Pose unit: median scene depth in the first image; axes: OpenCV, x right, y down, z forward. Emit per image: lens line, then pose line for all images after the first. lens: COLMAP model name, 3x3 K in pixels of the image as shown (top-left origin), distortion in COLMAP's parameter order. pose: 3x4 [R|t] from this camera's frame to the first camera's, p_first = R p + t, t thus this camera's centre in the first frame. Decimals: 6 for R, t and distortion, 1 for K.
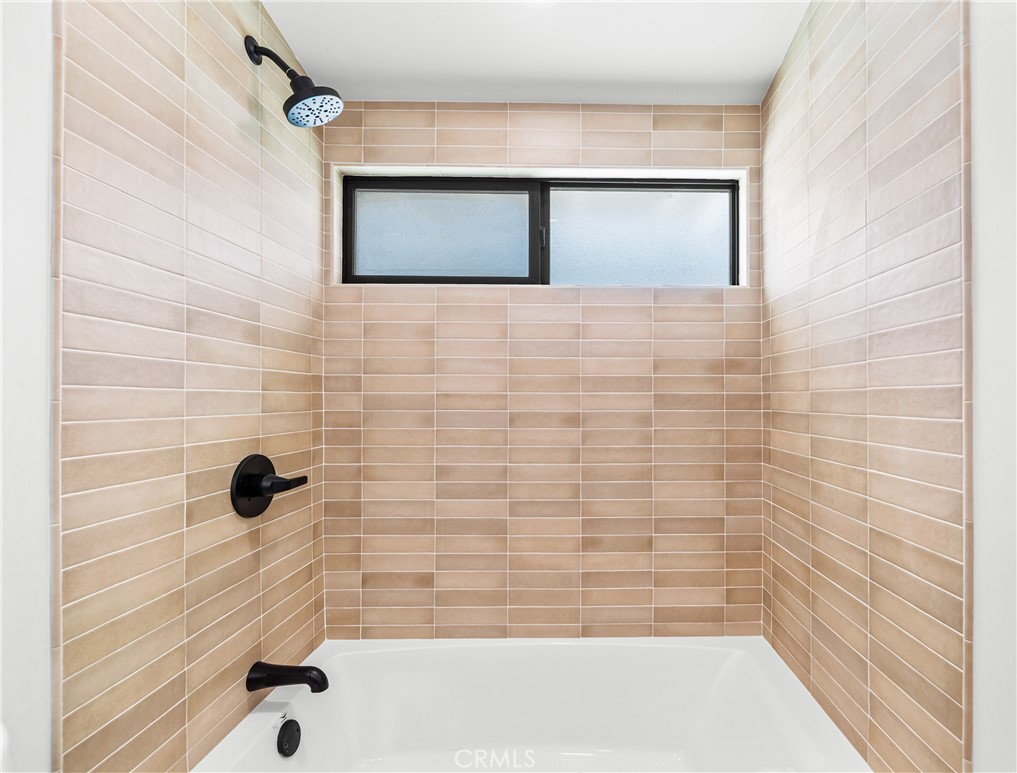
lens RADIAL K [[275.0, 0, 513.6], [0, 275.0, 392.6], [0, 0, 1]] dist [-0.004203, -0.000028]
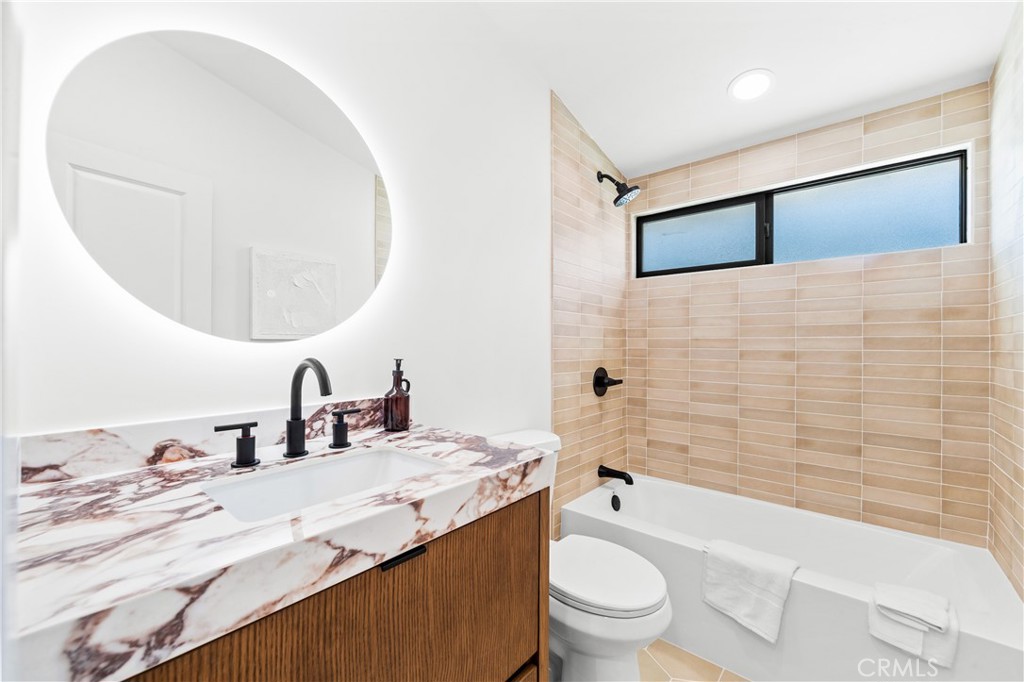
lens RADIAL K [[410.6, 0, 512.4], [0, 410.6, 344.6], [0, 0, 1]] dist [-0.003001, -0.000197]
pose [[0.758617, 0.001713, -0.651534, 0.521406], [-0.002373, 0.999997, -0.000135, 0.044457], [0.651532, 0.001649, 0.758619, -1.595883]]
